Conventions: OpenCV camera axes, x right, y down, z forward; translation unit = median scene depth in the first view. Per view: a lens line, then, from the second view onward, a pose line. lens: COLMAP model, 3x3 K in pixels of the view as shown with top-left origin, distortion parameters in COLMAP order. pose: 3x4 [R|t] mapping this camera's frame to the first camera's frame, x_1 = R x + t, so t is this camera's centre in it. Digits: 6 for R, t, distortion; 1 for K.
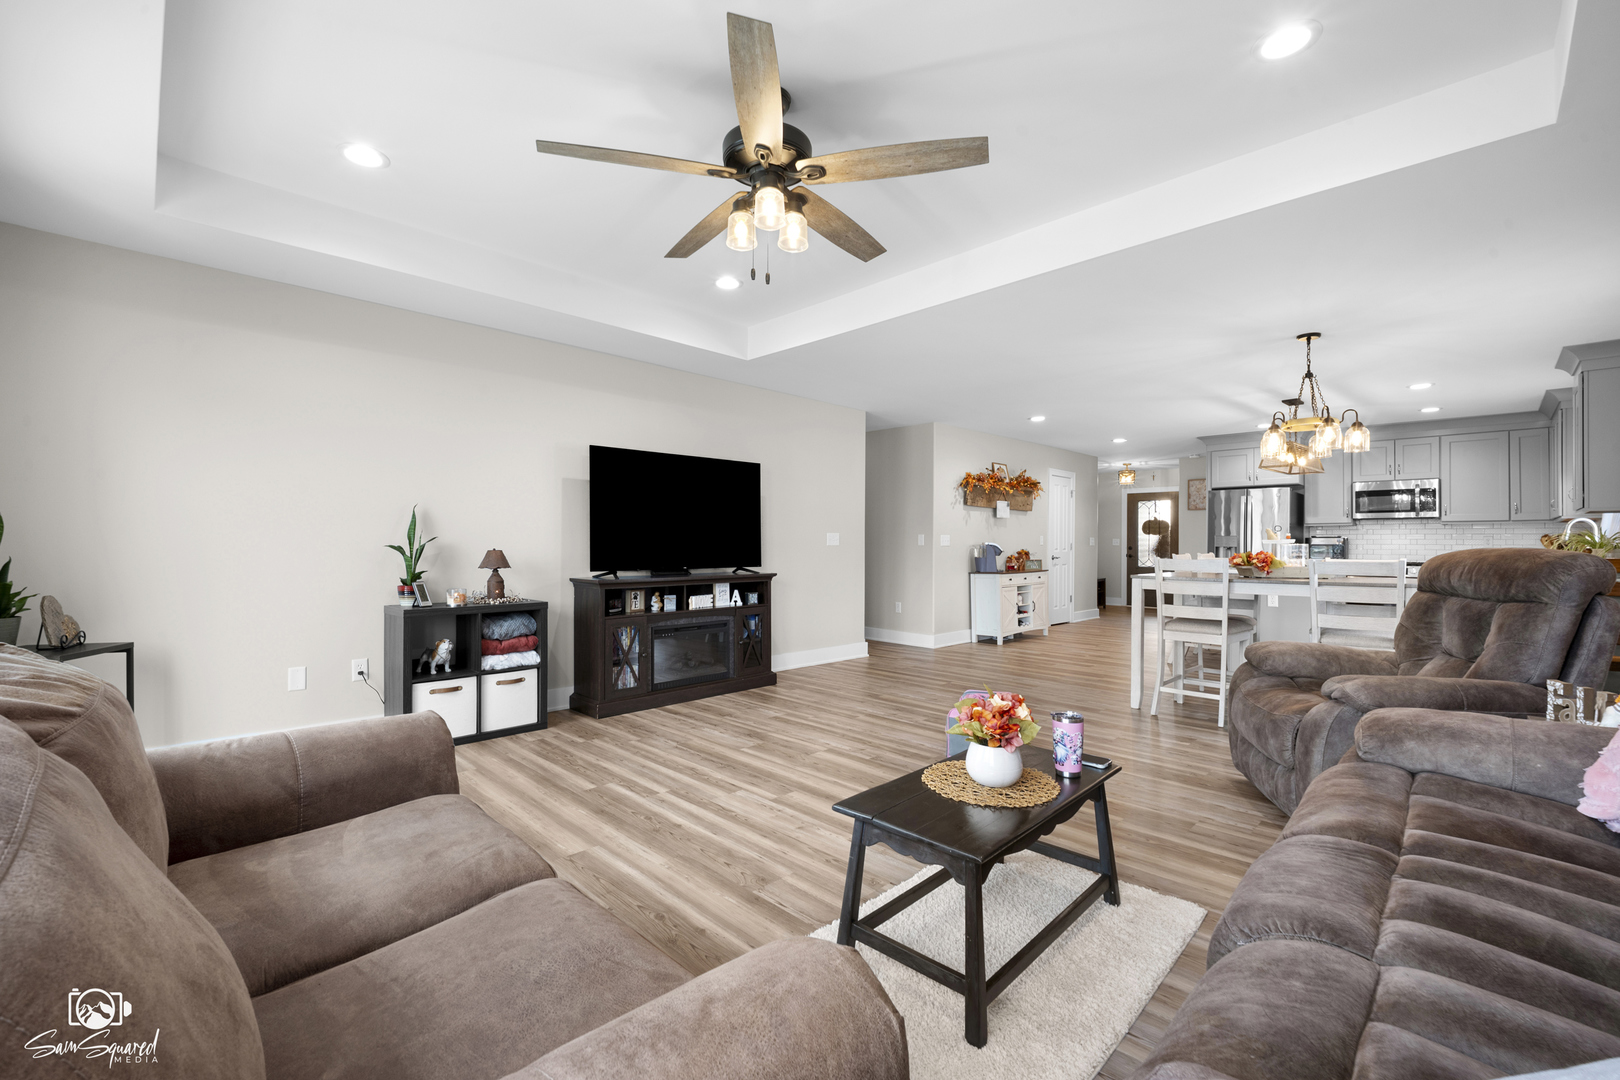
lens RADIAL K [[675.5, 0, 819.9], [0, 675.5, 549.1], [0, 0, 1]] dist [0.002162, -0.009147]
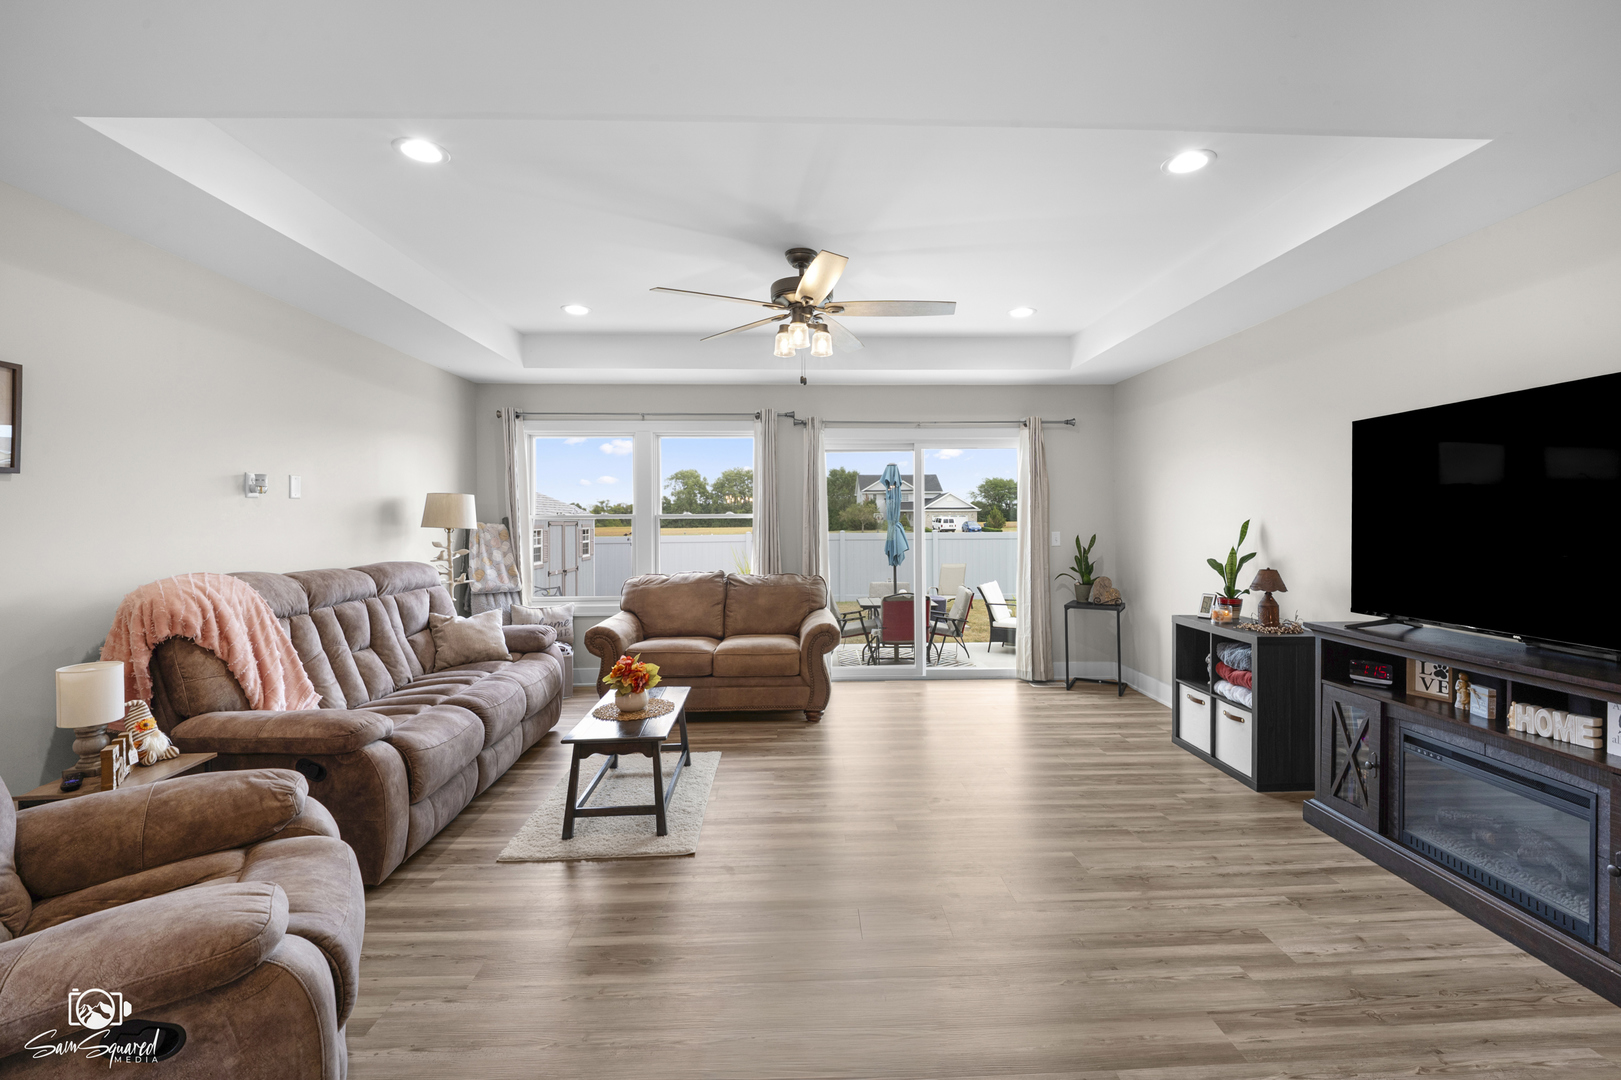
lens RADIAL K [[695.4, 0, 815.4], [0, 695.4, 521.1], [0, 0, 1]] dist [-0.002576, -0.000463]
pose [[-0.697523, -0.001111, -0.716562, 0.529549], [-0.005692, 0.999976, 0.003991, -0.056981], [0.716540, 0.006863, -0.697512, 1.125449]]
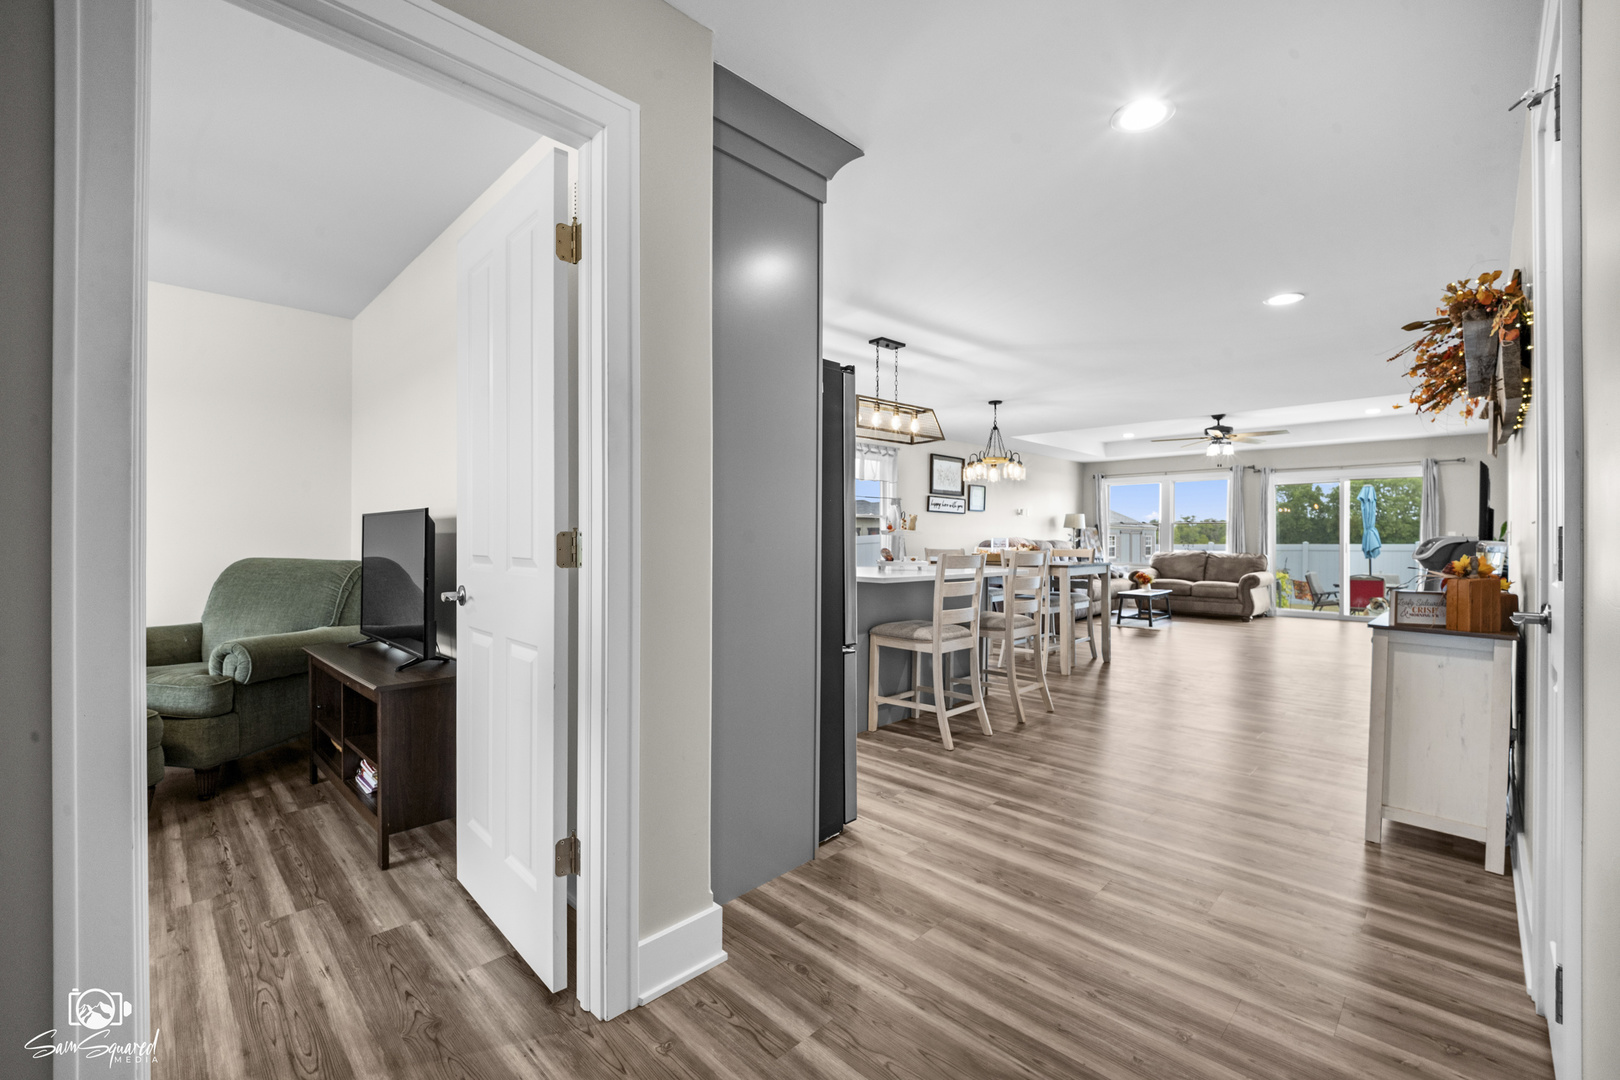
lens RADIAL K [[675.5, 0, 819.9], [0, 675.5, 549.1], [0, 0, 1]] dist [0.002162, -0.009147]
pose [[-0.999957, -0.006698, -0.006358, 1.127079], [-0.006863, 0.999630, 0.026318, -0.019870], [0.006180, 0.026361, -0.999633, 2.508810]]
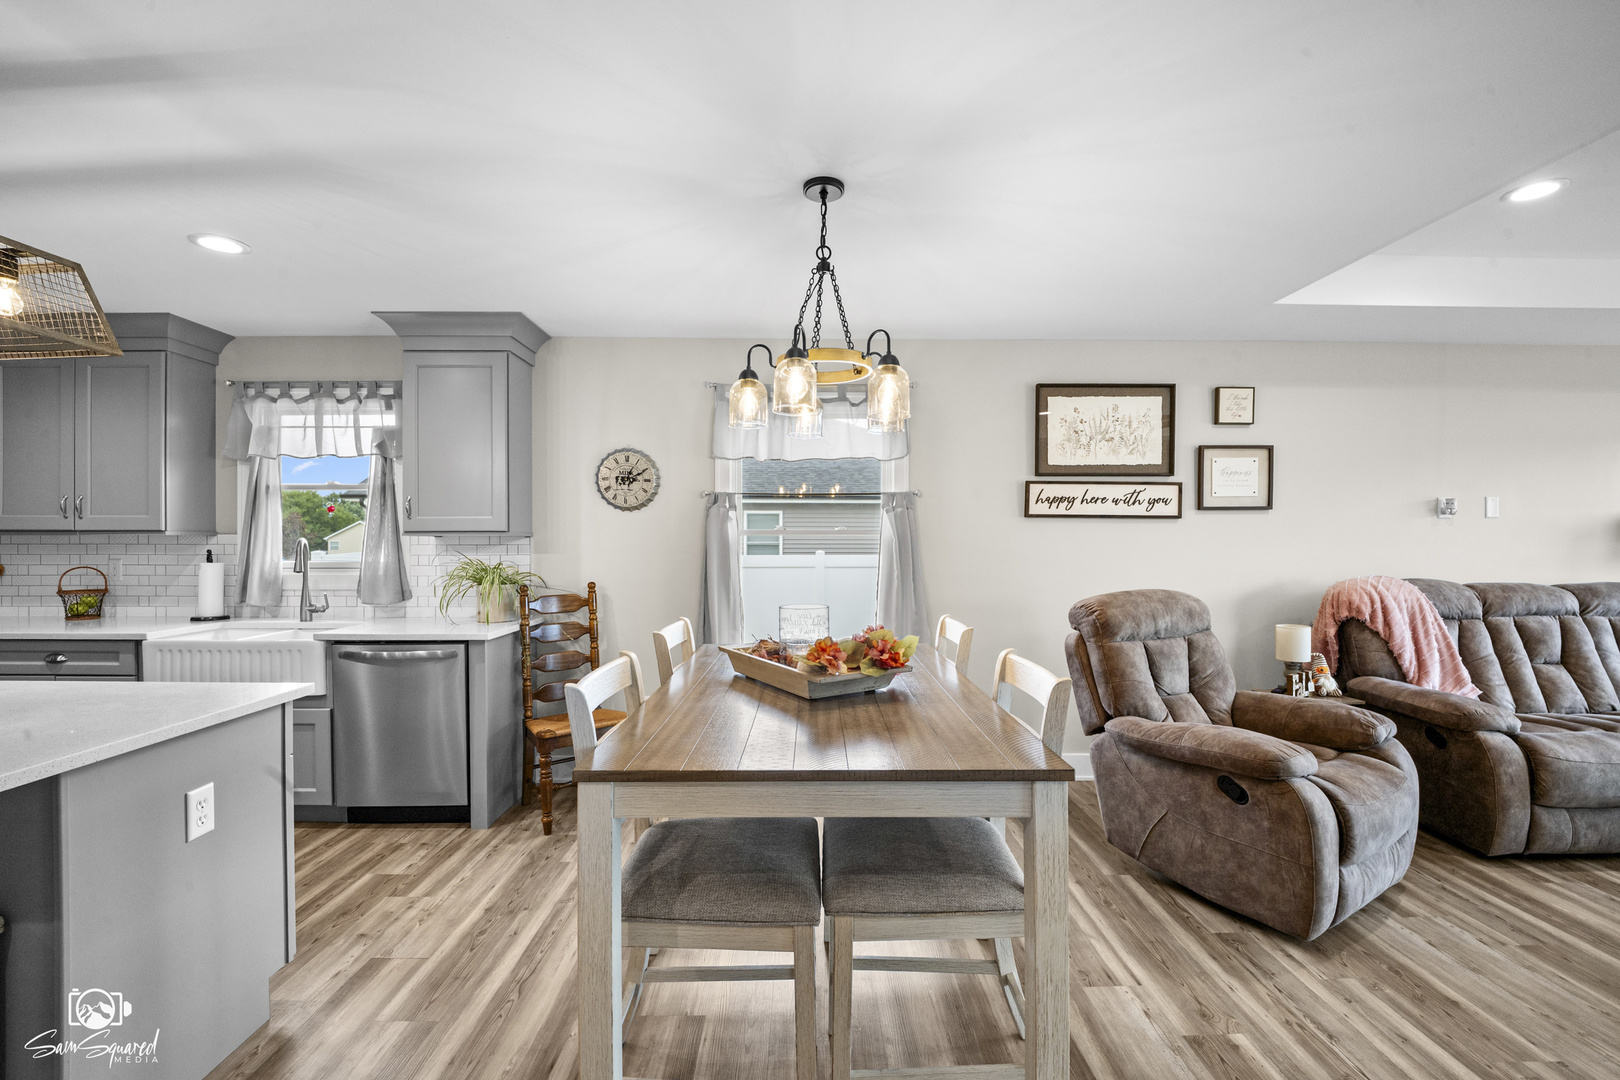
lens RADIAL K [[675.5, 0, 819.9], [0, 675.5, 549.1], [0, 0, 1]] dist [0.002162, -0.009147]
pose [[-0.713979, -0.008605, 0.700115, 0.379357], [0.003360, 0.999871, 0.015715, -0.052574], [-0.700160, 0.013573, -0.713857, 1.359013]]
